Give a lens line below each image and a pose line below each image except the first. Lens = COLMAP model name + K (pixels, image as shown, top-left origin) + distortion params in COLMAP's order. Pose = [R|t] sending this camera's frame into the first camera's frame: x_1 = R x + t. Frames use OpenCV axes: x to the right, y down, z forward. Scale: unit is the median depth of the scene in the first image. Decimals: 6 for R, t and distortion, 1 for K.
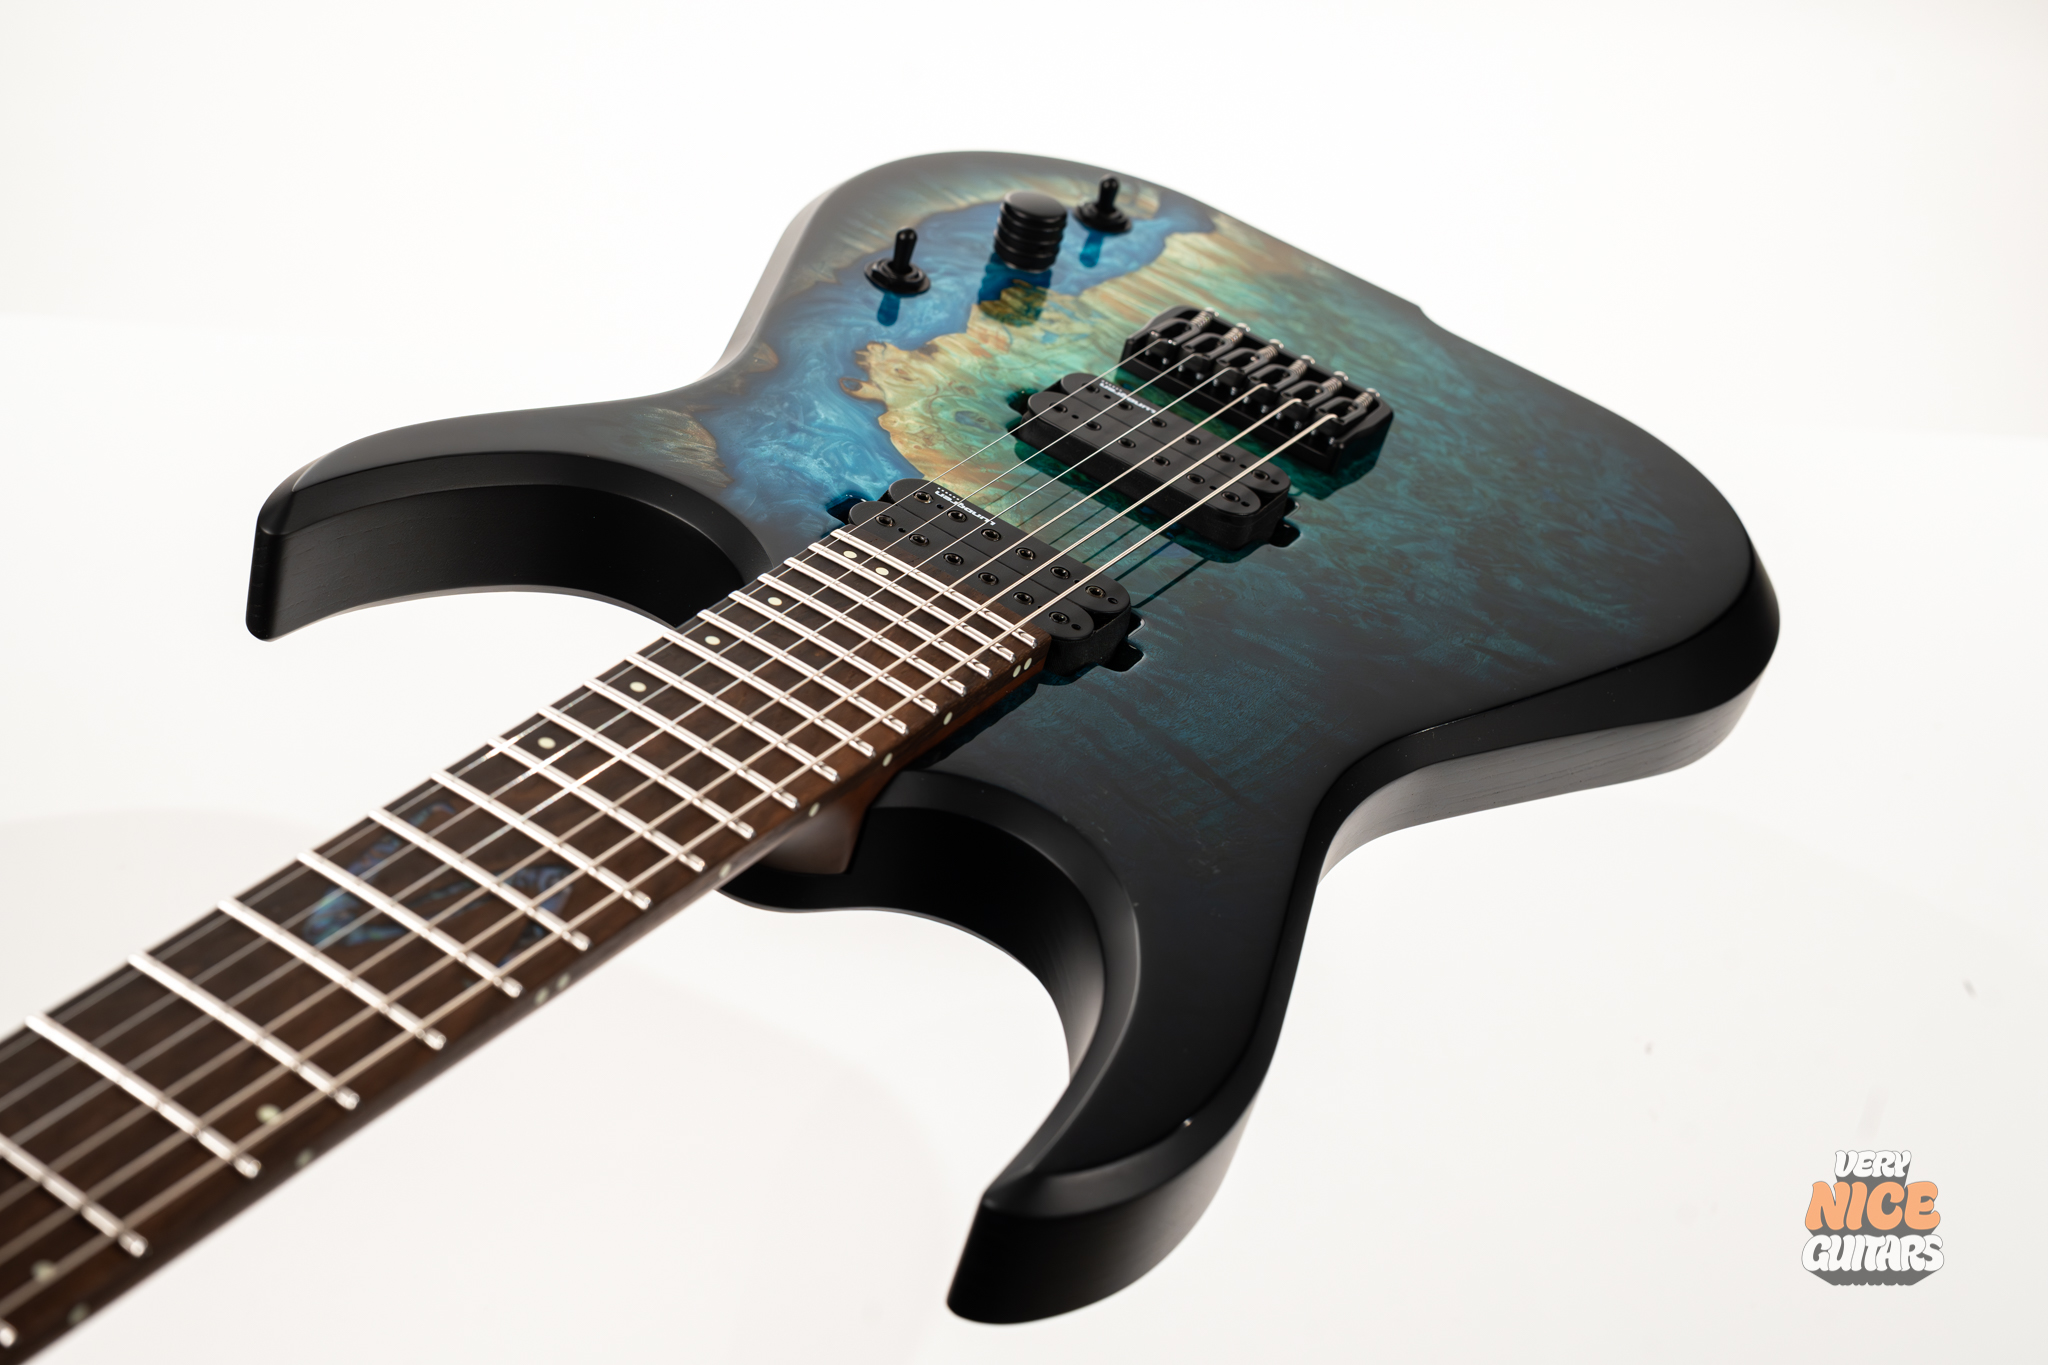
lens RADIAL K [[2925.0, 0, 1017.0], [0, 2925.0, 662.7], [0, 0, 1]] dist [0.050698, 0.000000]
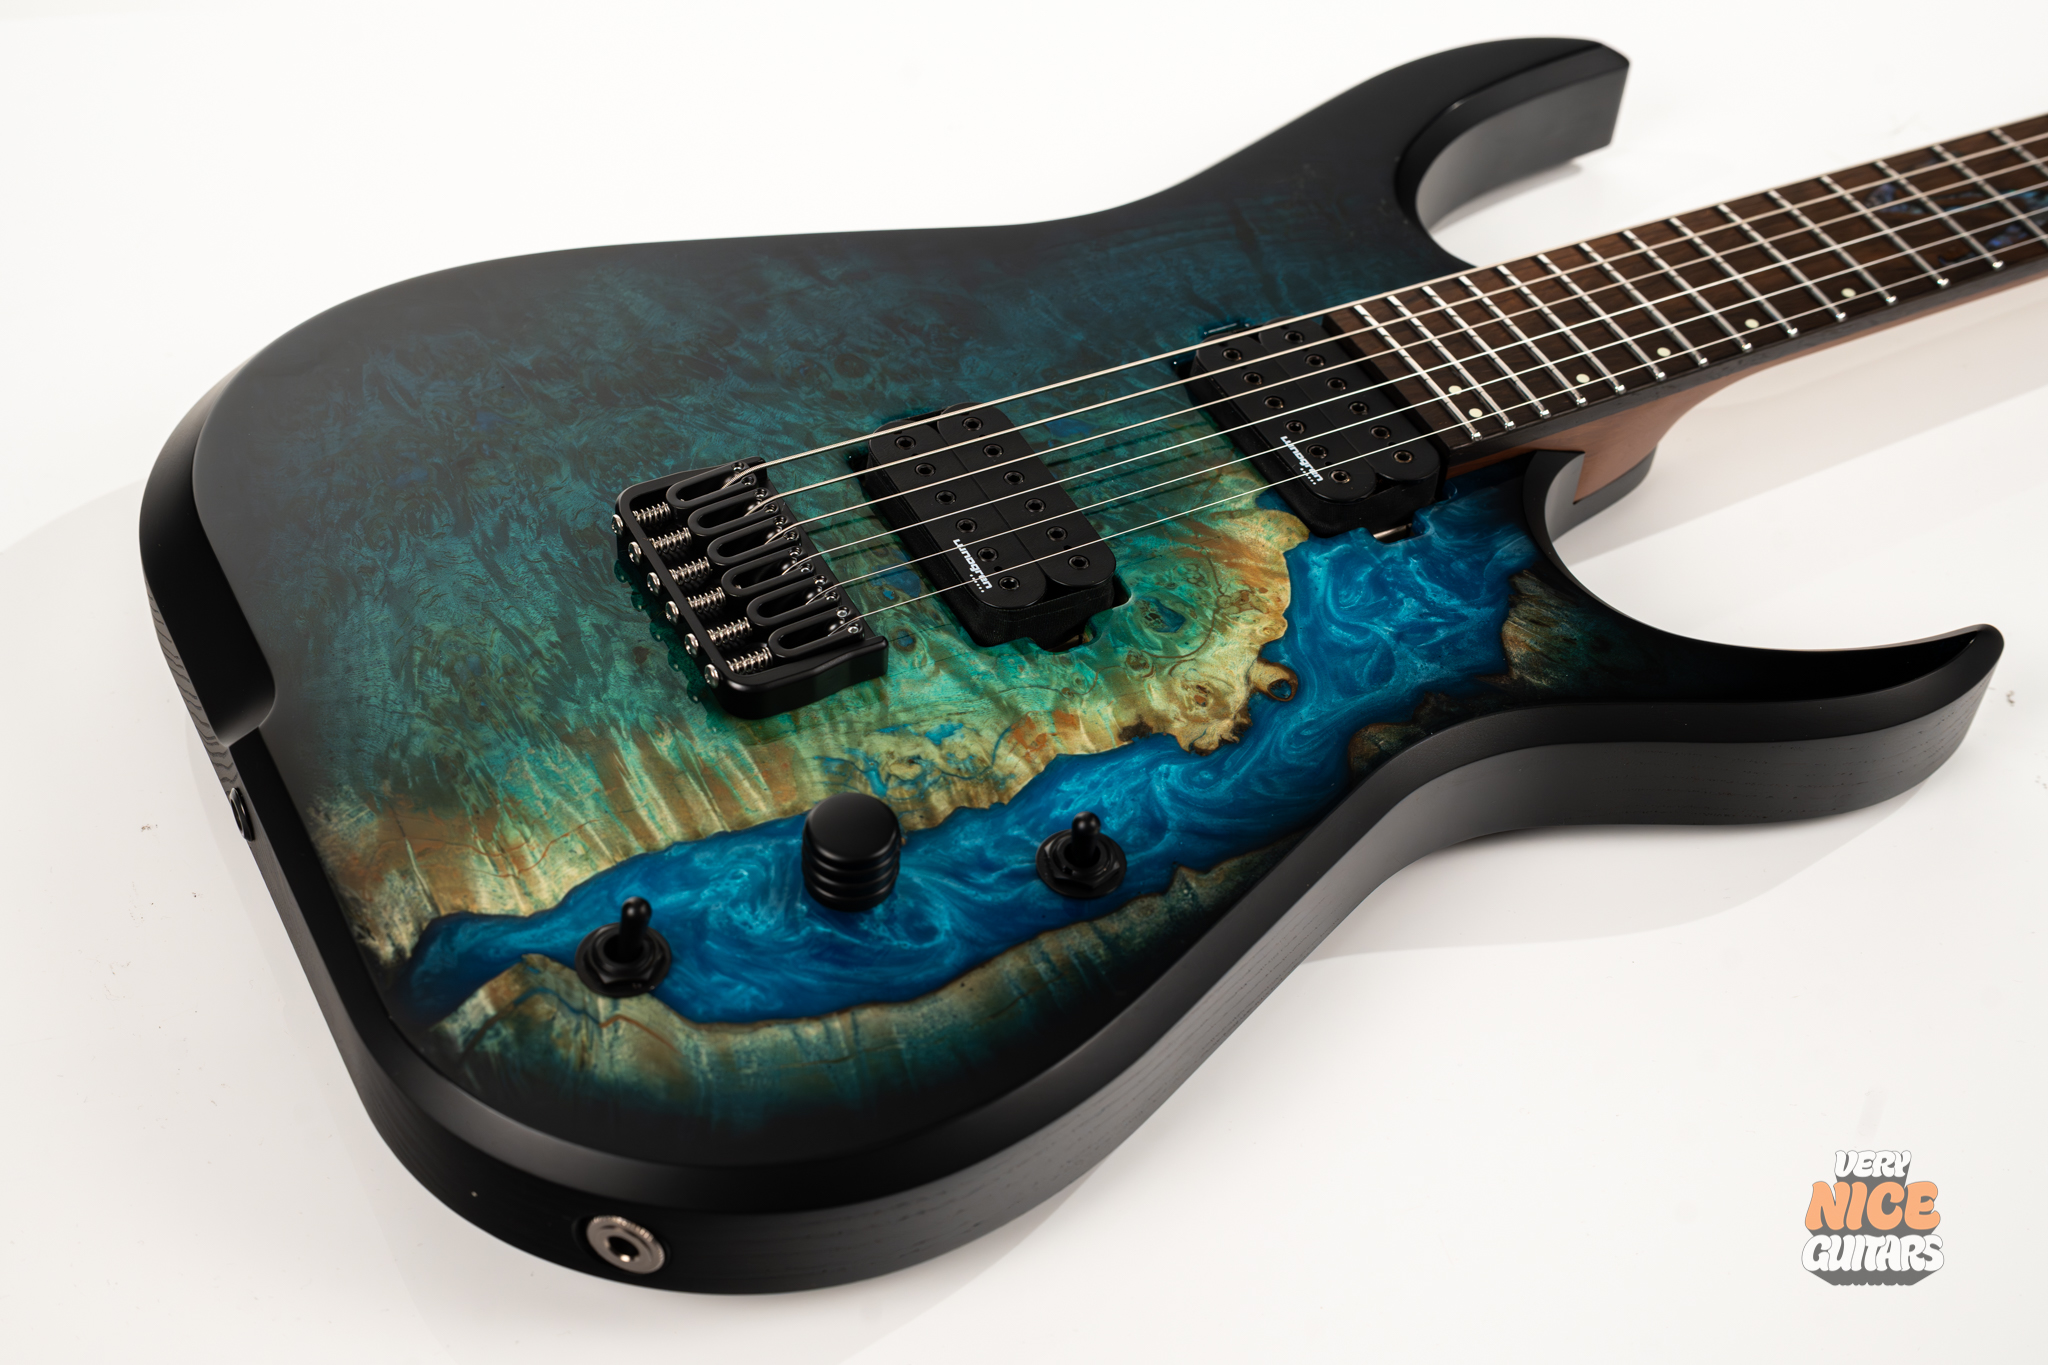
lens RADIAL K [[2925.0, 0, 981.2], [0, 2925.0, 646.8], [0, 0, 1]] dist [0.050698, 0.000000]
pose [[-0.801249, -0.576932, 0.158588, -0.131047], [0.062146, 0.183372, 0.981077, -1.072350], [-0.595095, 0.795942, -0.111073, 1.304474]]
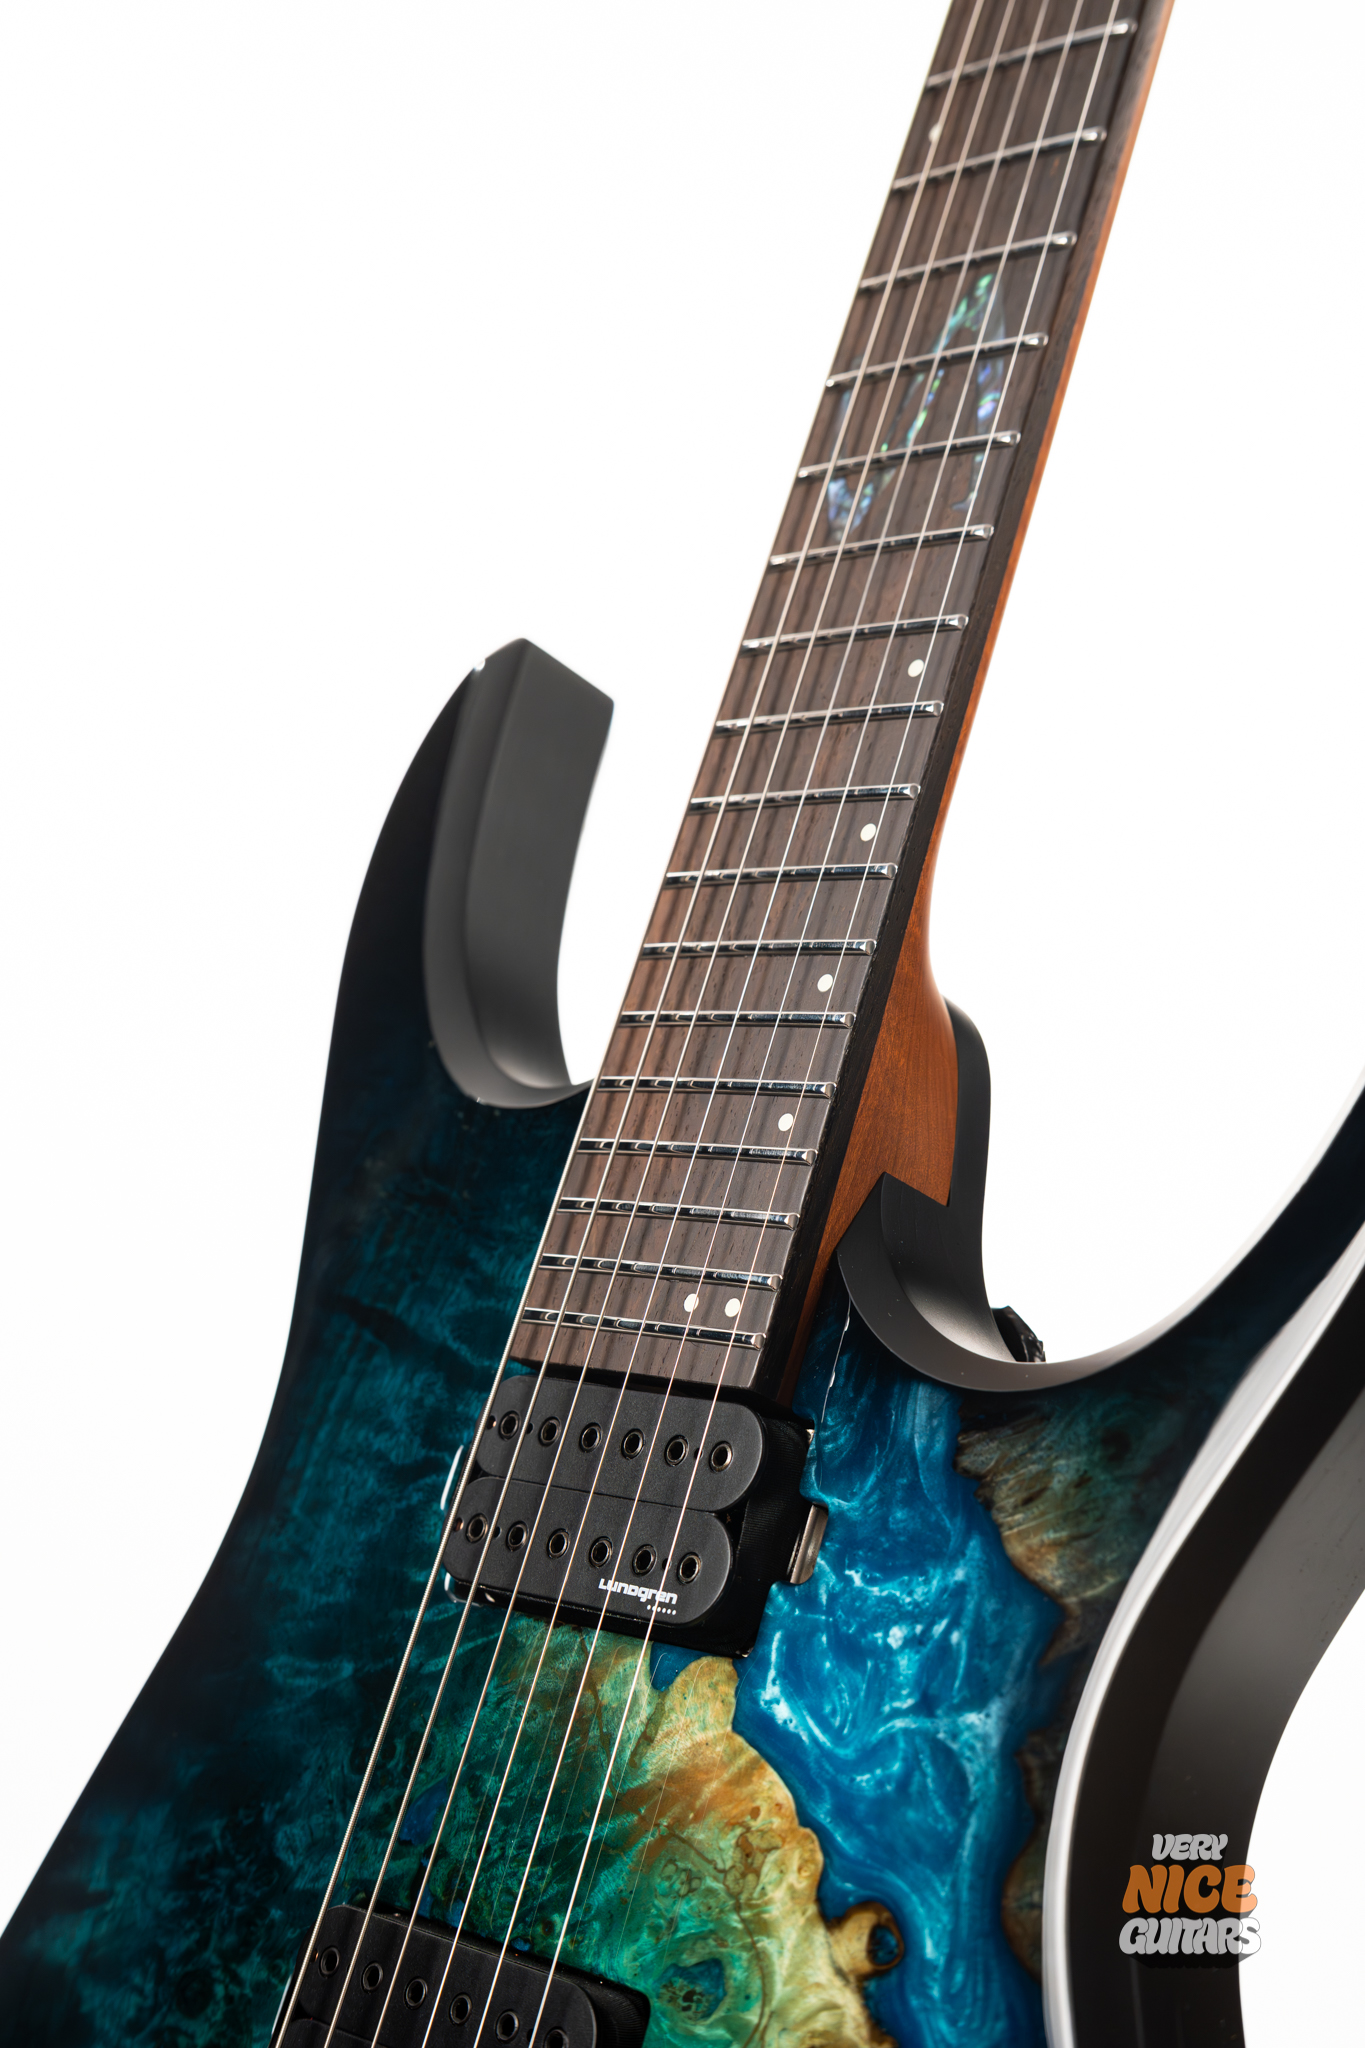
lens RADIAL K [[2925.0, 0, 615.7], [0, 2925.0, 1046.1], [0, 0, 1]] dist [0.050698, 0.000000]
pose [[-0.887614, 0.344822, 0.305350, -0.266224], [0.323429, -0.005374, 0.946237, -0.702912], [0.327924, 0.938653, -0.106755, 1.020022]]
